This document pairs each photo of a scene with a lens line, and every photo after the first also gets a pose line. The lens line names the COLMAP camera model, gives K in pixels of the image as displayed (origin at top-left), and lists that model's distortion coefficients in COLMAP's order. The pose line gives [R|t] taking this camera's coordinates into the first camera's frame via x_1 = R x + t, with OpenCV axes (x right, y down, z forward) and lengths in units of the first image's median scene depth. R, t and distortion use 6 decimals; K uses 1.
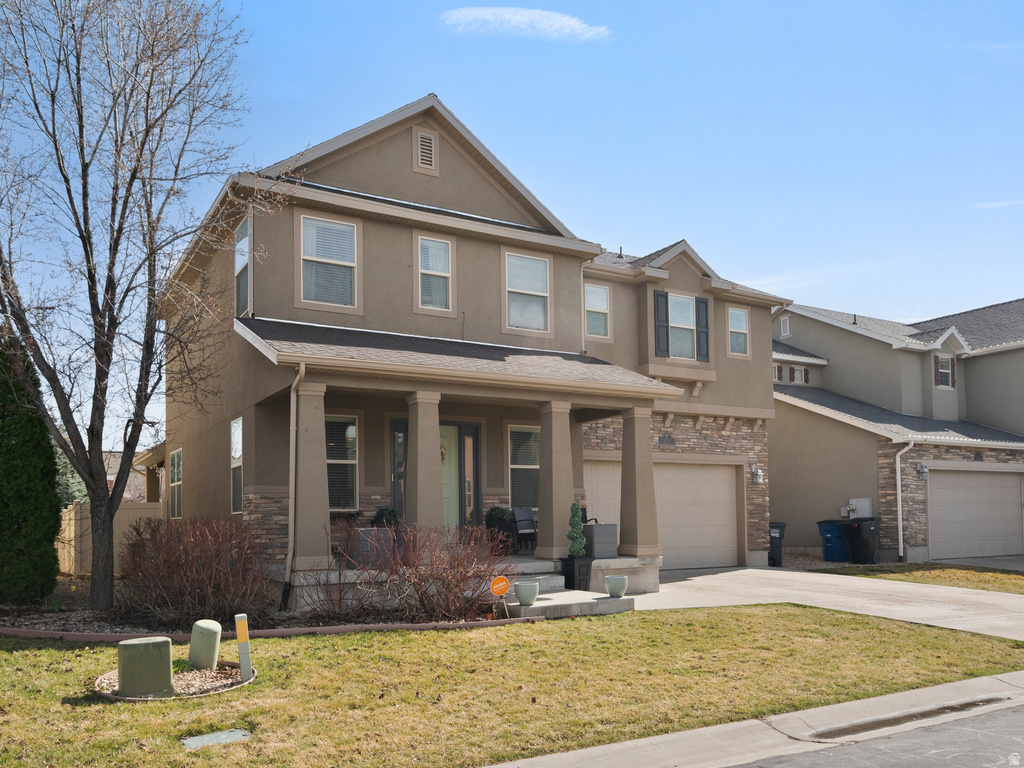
lens RADIAL K [[789.2, 0, 510.4], [0, 789.2, 344.7], [0, 0, 1]] dist [-0.000255, -0.002021]
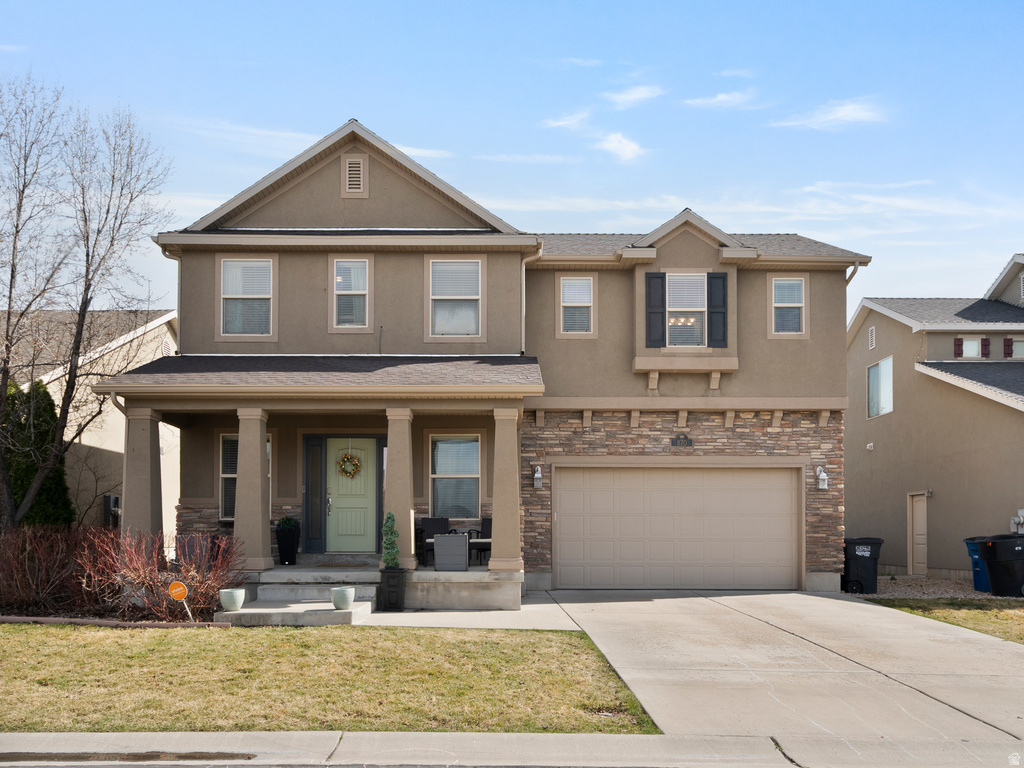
lens RADIAL K [[768.8, 0, 512.0], [0, 768.8, 384.0], [0, 0, 1]] dist [0.004467, 0.001966]
pose [[0.867998, -0.082051, -0.489741, 0.525654], [0.096234, 0.995351, 0.003800, 0.041669], [0.487153, -0.050428, 0.871860, 0.197382]]
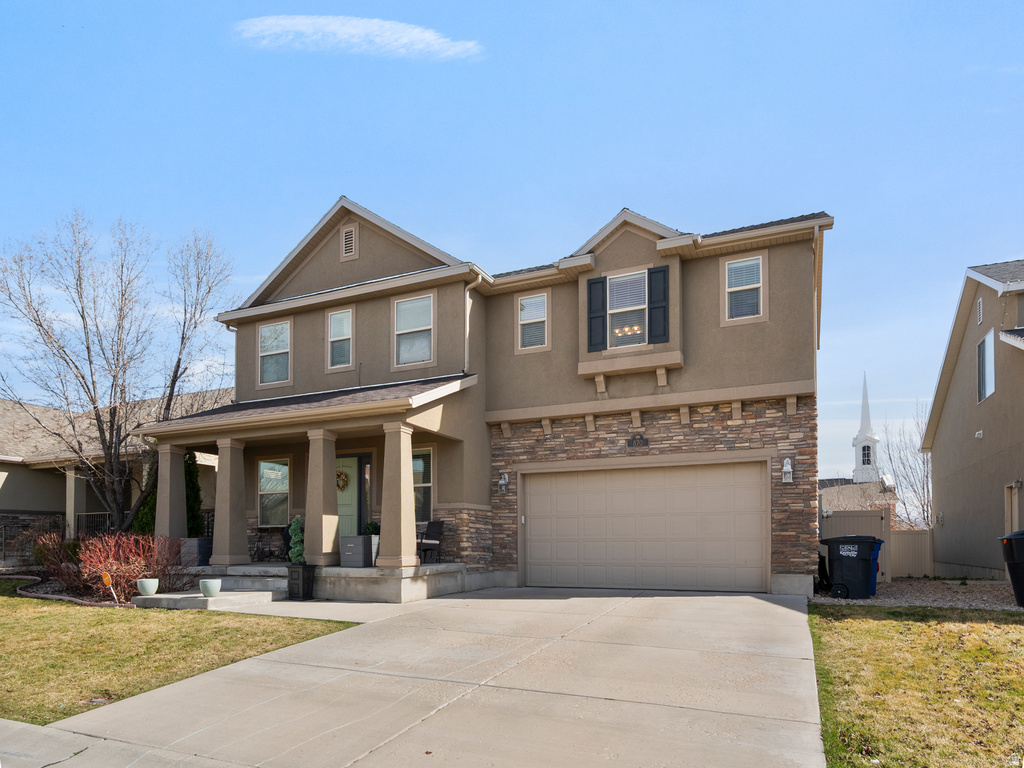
lens RADIAL K [[629.4, 0, 508.2], [0, 629.4, 429.2], [0, 0, 1]] dist [-0.001426, -0.000037]
pose [[0.587164, -0.134338, -0.798243, 0.771585], [0.174224, 0.983994, -0.037444, 0.124477], [0.790496, -0.117088, 0.601171, 0.542726]]
